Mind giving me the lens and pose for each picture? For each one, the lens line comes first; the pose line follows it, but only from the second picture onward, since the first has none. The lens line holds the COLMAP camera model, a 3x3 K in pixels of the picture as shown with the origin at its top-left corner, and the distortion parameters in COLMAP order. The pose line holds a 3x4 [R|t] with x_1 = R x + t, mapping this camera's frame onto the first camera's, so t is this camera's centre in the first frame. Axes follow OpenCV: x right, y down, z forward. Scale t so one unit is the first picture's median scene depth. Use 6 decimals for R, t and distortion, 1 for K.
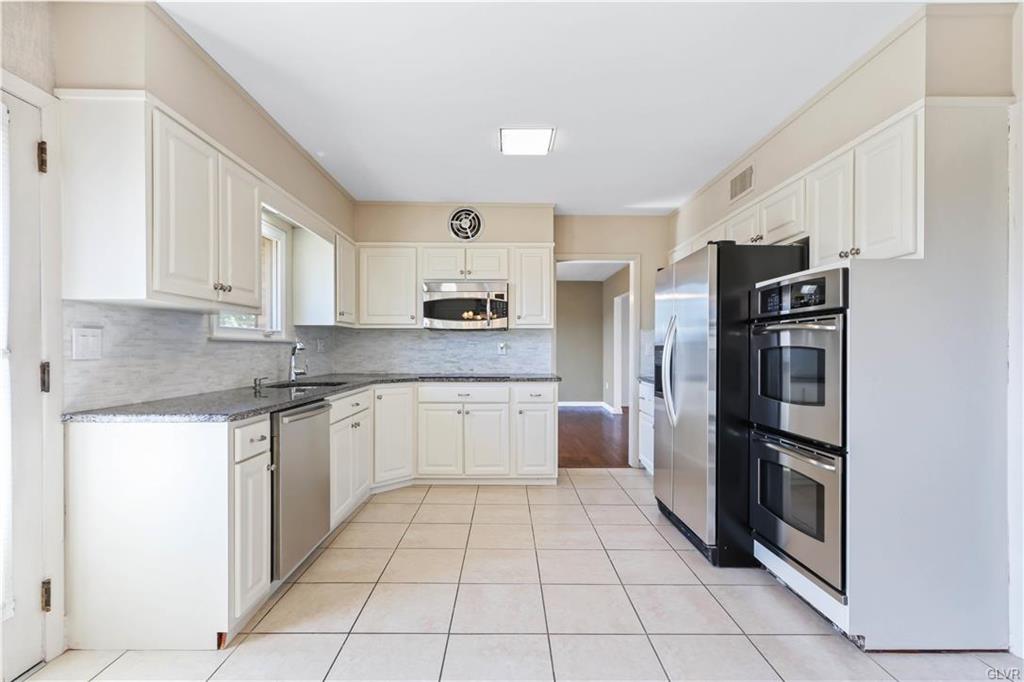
lens RADIAL K [[471.9, 0, 520.9], [0, 471.9, 345.7], [0, 0, 1]] dist [0.004065, 0.001674]
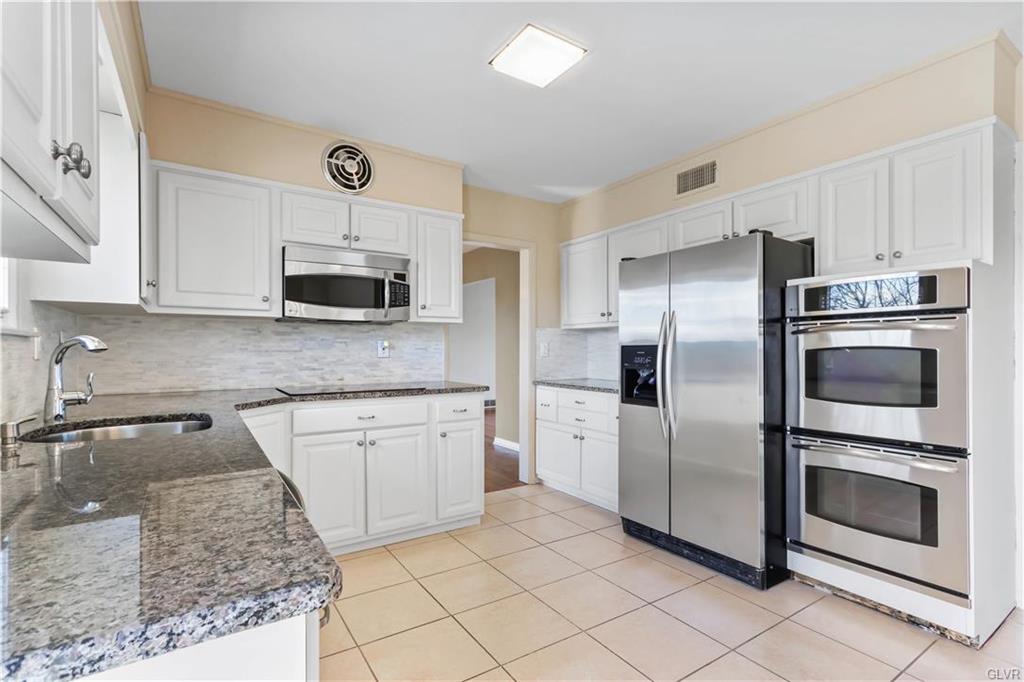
lens RADIAL K [[471.9, 0, 504.4], [0, 471.9, 347.4], [0, 0, 1]] dist [0.004065, 0.001674]
pose [[0.846436, 0.002080, 0.532487, -0.295194], [-0.002957, 0.999995, 0.000795, 0.002476], [-0.532482, -0.002247, 0.846438, 0.303275]]
